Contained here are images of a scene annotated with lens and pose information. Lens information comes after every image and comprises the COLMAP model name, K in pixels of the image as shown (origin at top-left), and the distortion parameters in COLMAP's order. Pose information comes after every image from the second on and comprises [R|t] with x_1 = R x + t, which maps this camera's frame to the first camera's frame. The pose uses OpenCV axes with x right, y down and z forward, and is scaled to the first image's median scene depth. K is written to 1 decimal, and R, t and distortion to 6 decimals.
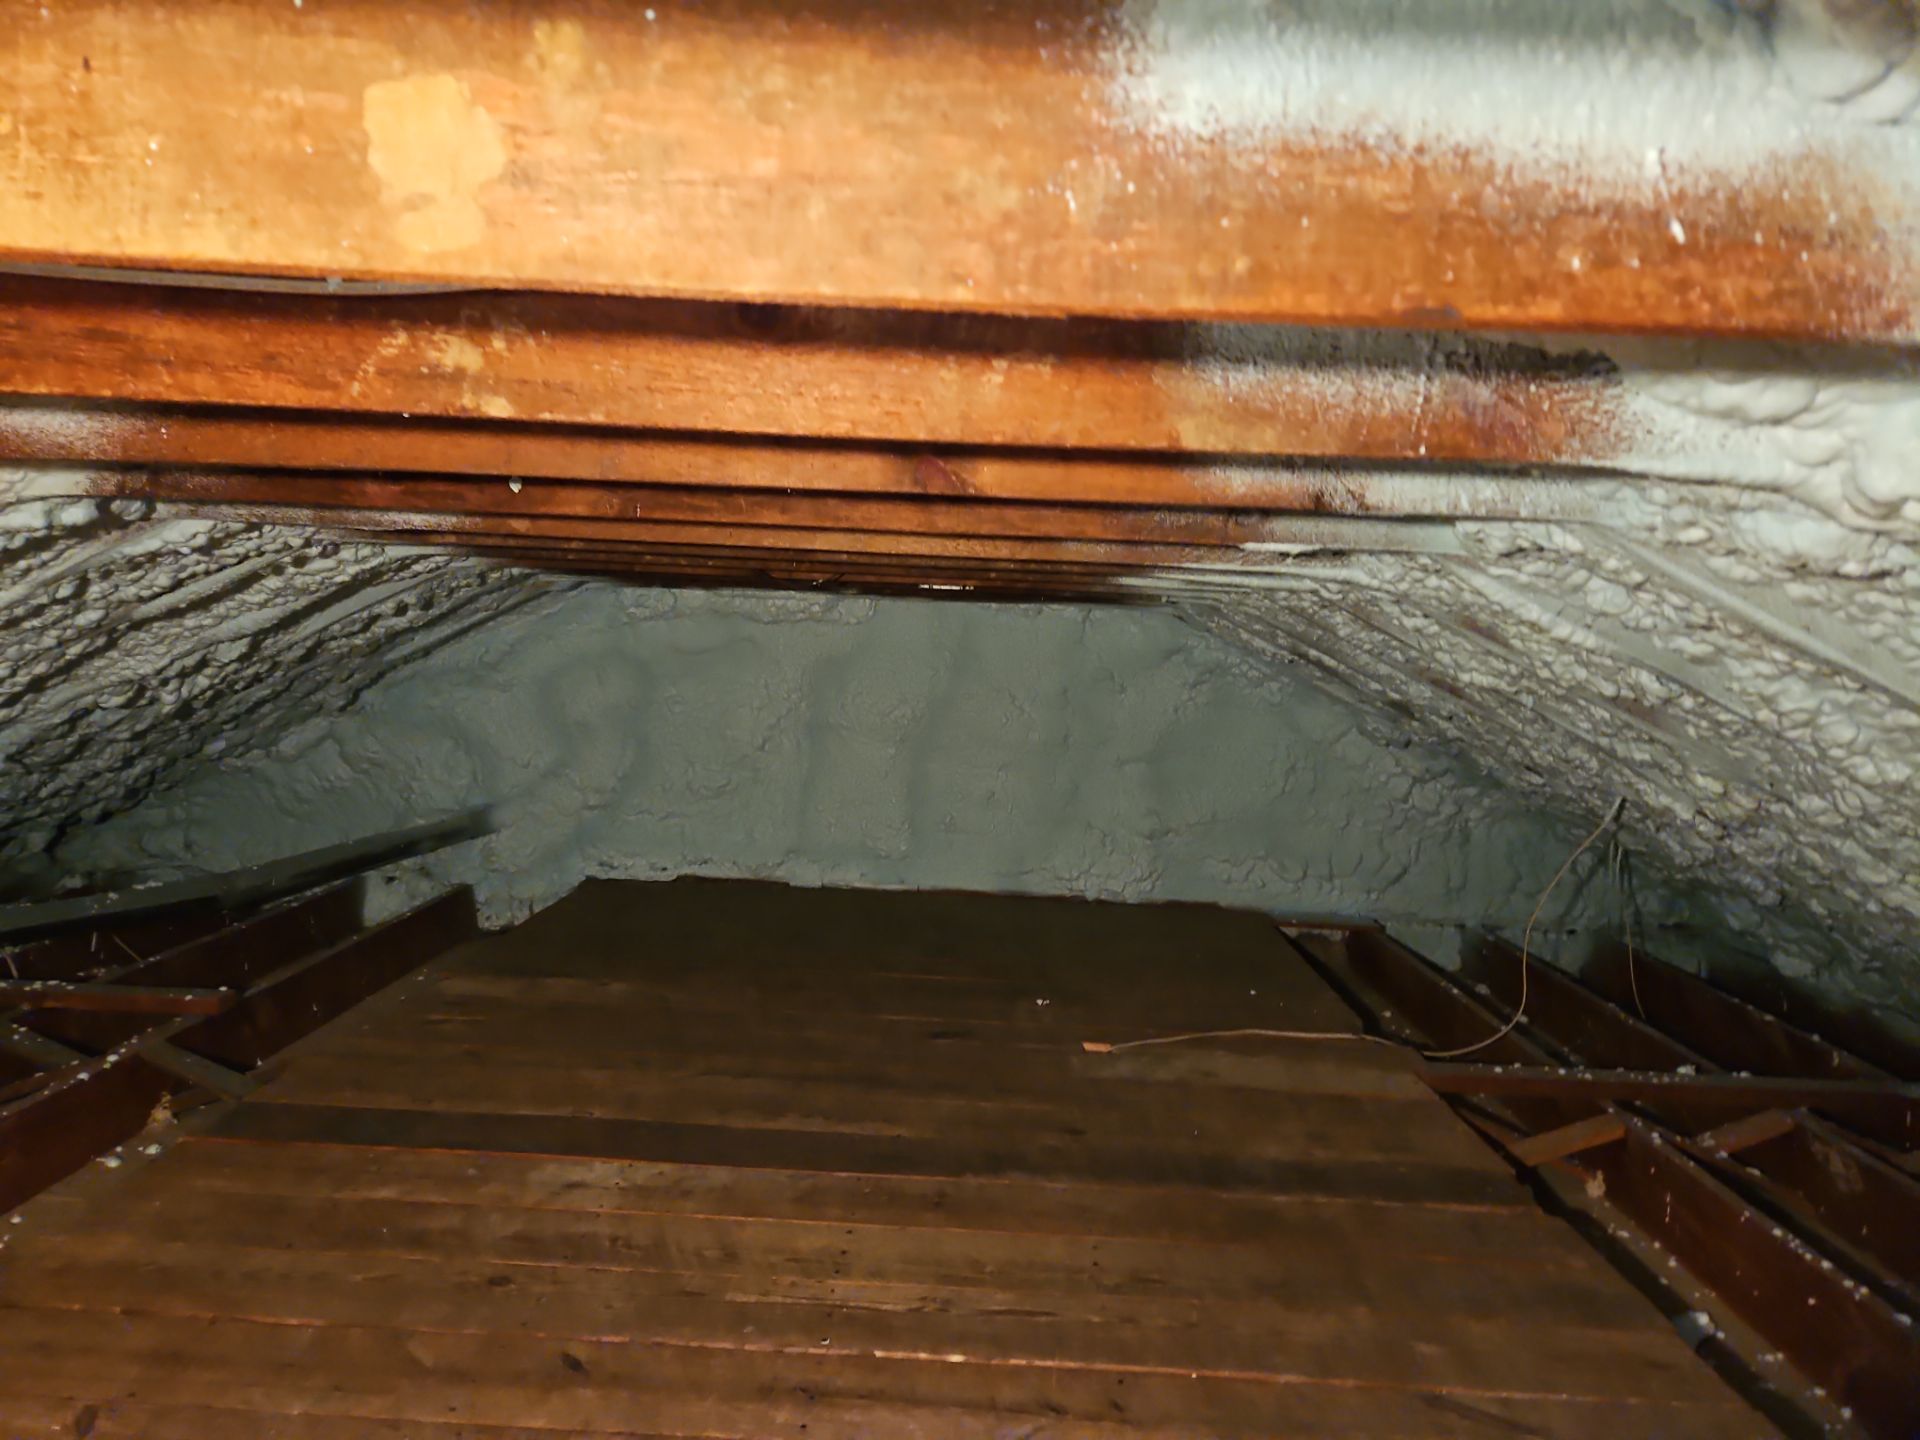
lens RADIAL K [[1249.8, 0, 942.6], [0, 1249.8, 740.0], [0, 0, 1]] dist [0.040911, -0.018898]
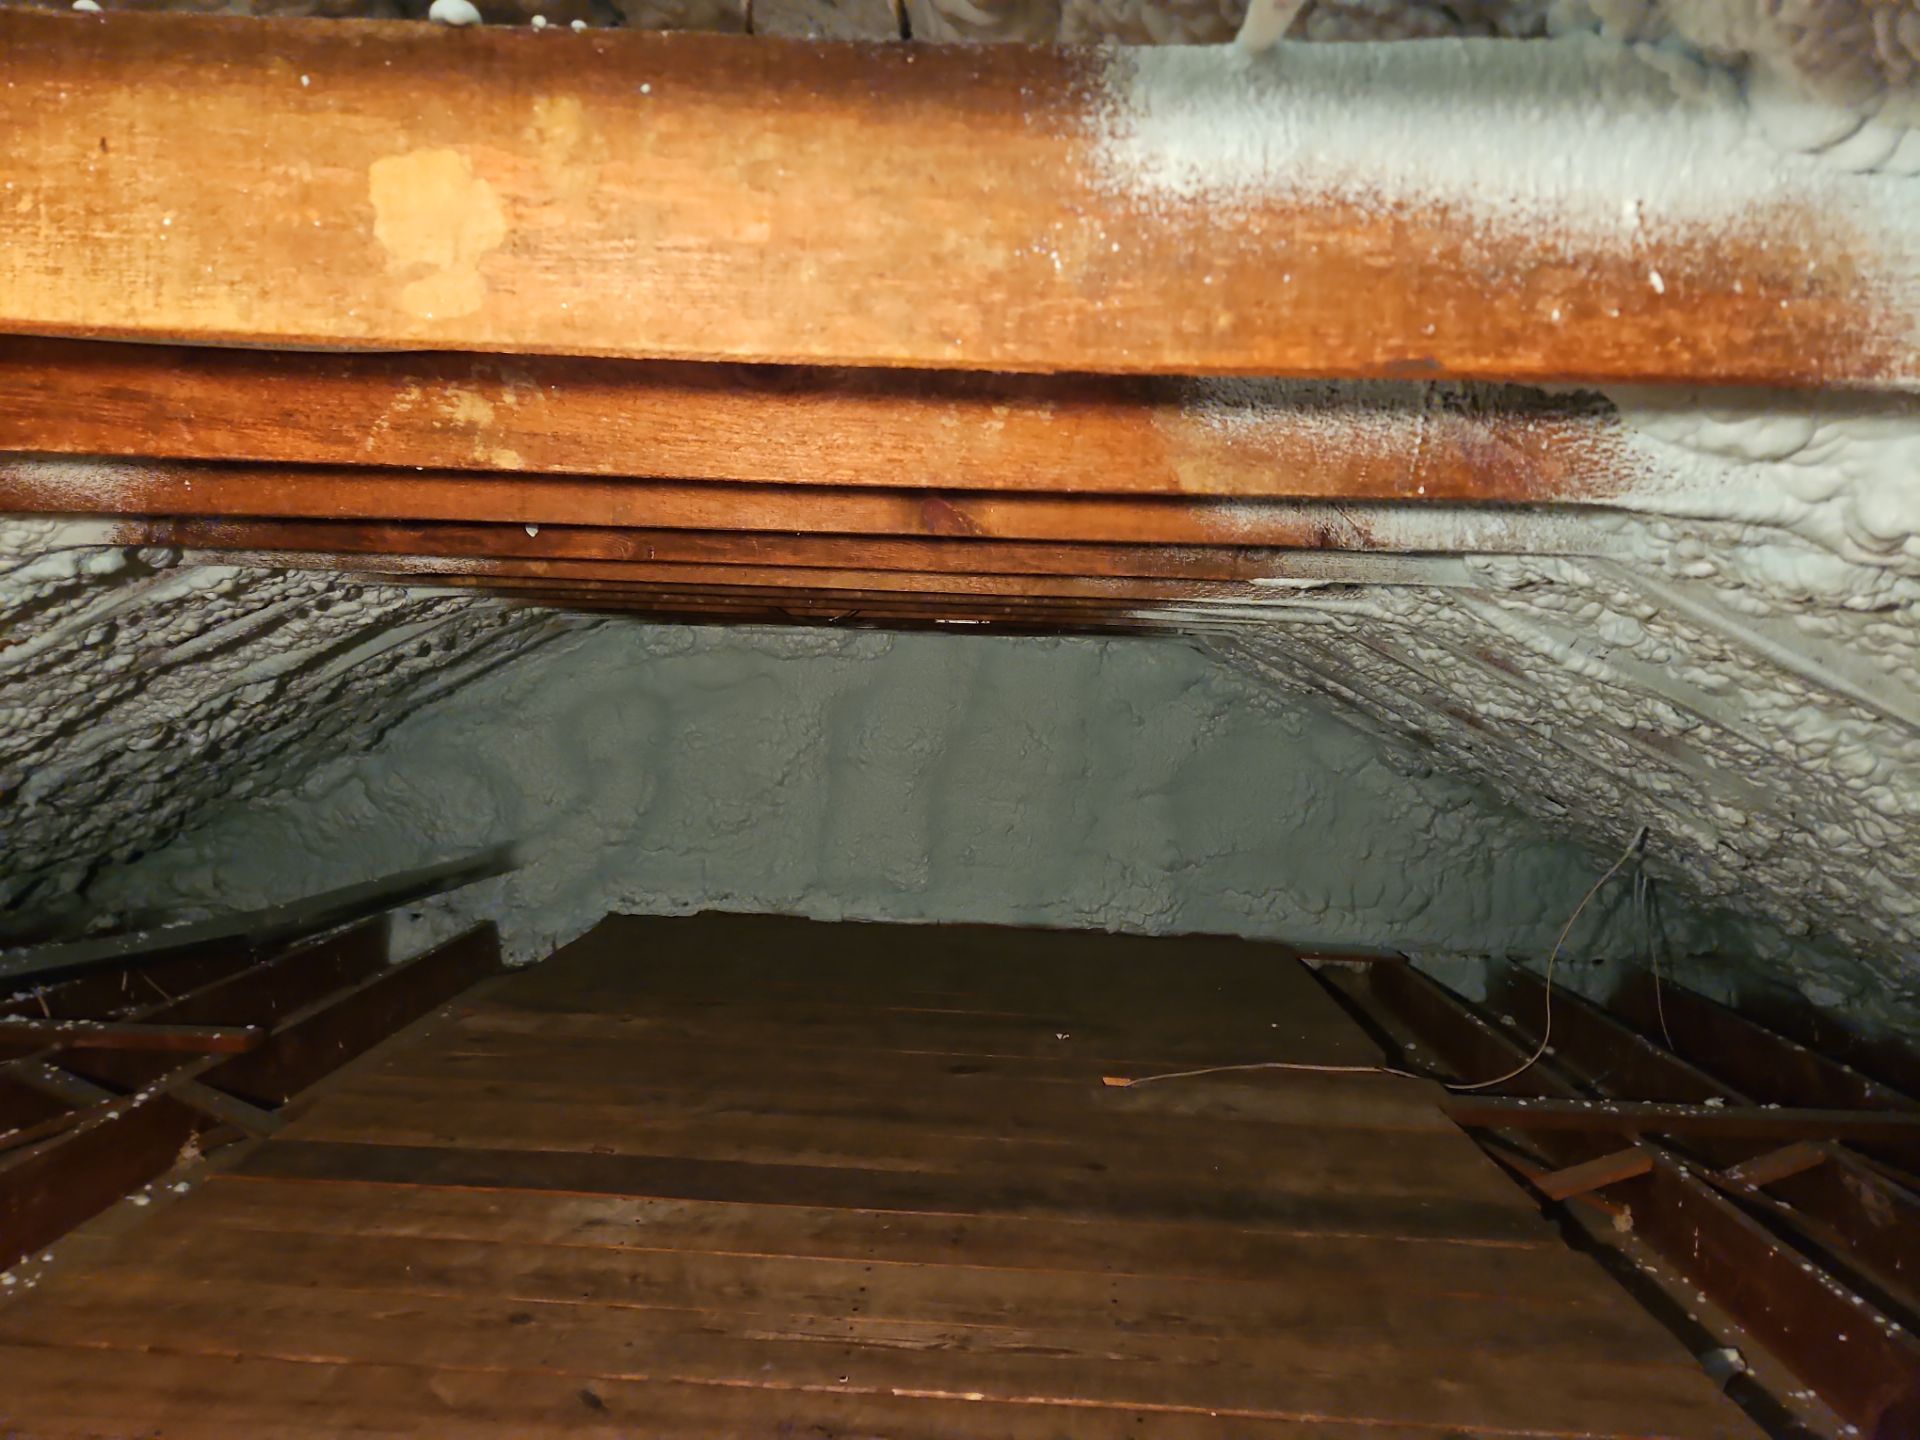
lens RADIAL K [[1249.8, 0, 943.2], [0, 1249.8, 757.1], [0, 0, 1]] dist [0.040911, -0.018898]
pose [[0.999809, -0.008707, -0.017505, 0.006308], [0.008513, 0.999902, -0.011133, -0.003884], [0.017600, 0.010982, 0.999785, -0.004435]]
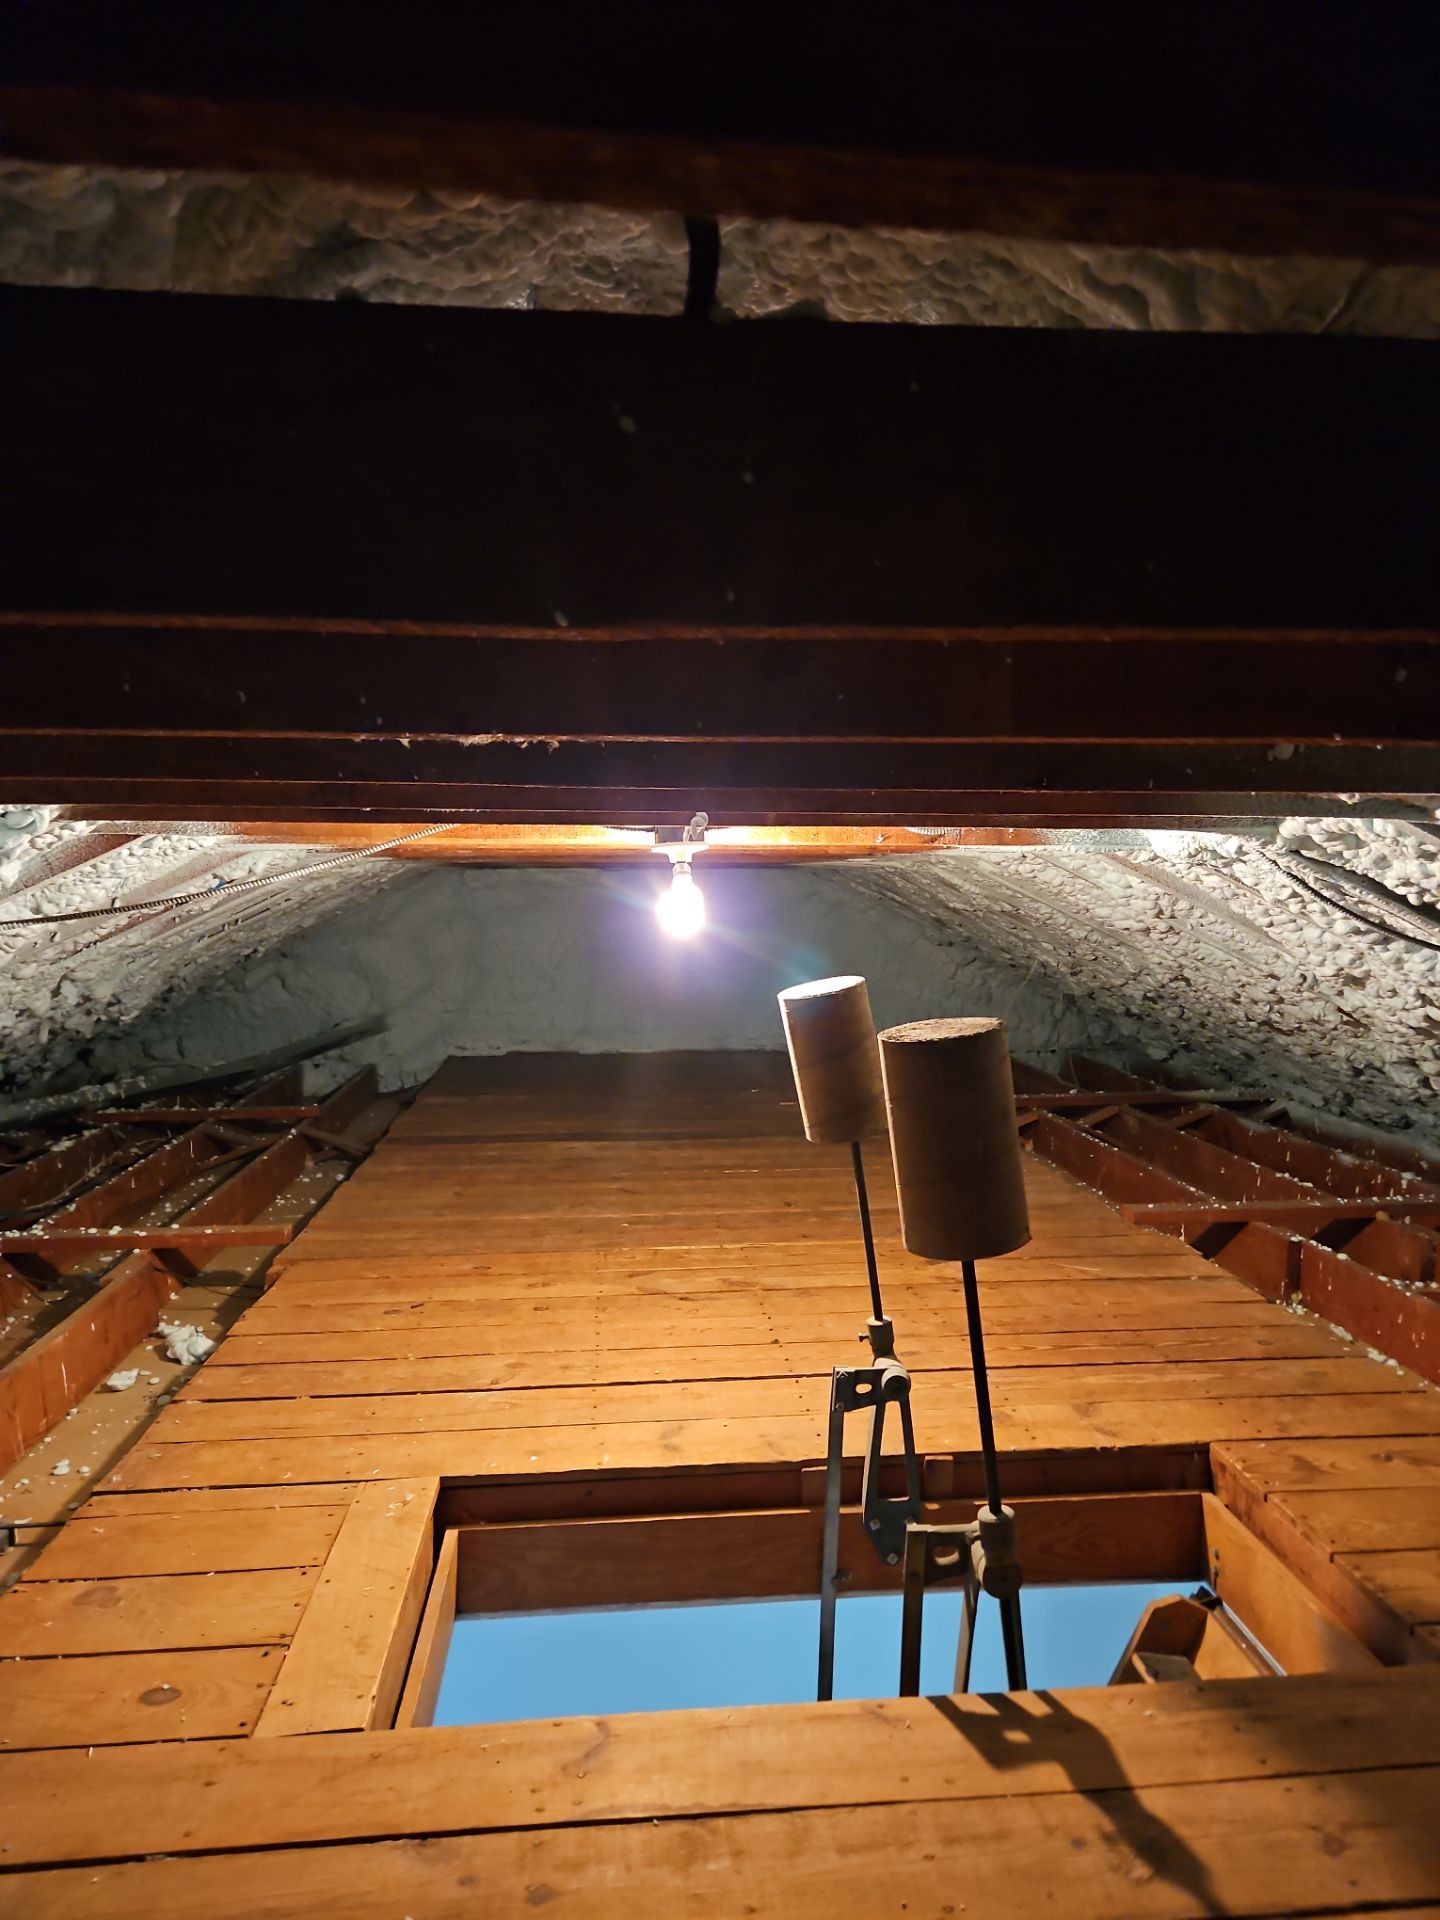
lens RADIAL K [[1249.8, 0, 738.1], [0, 1249.8, 948.4], [0, 0, 1]] dist [0.040911, -0.018898]
pose [[0.989235, -0.050921, 0.137192, -0.276199], [0.053990, 0.998366, -0.018741, 0.050250], [-0.136013, 0.025946, 0.990367, -1.207555]]
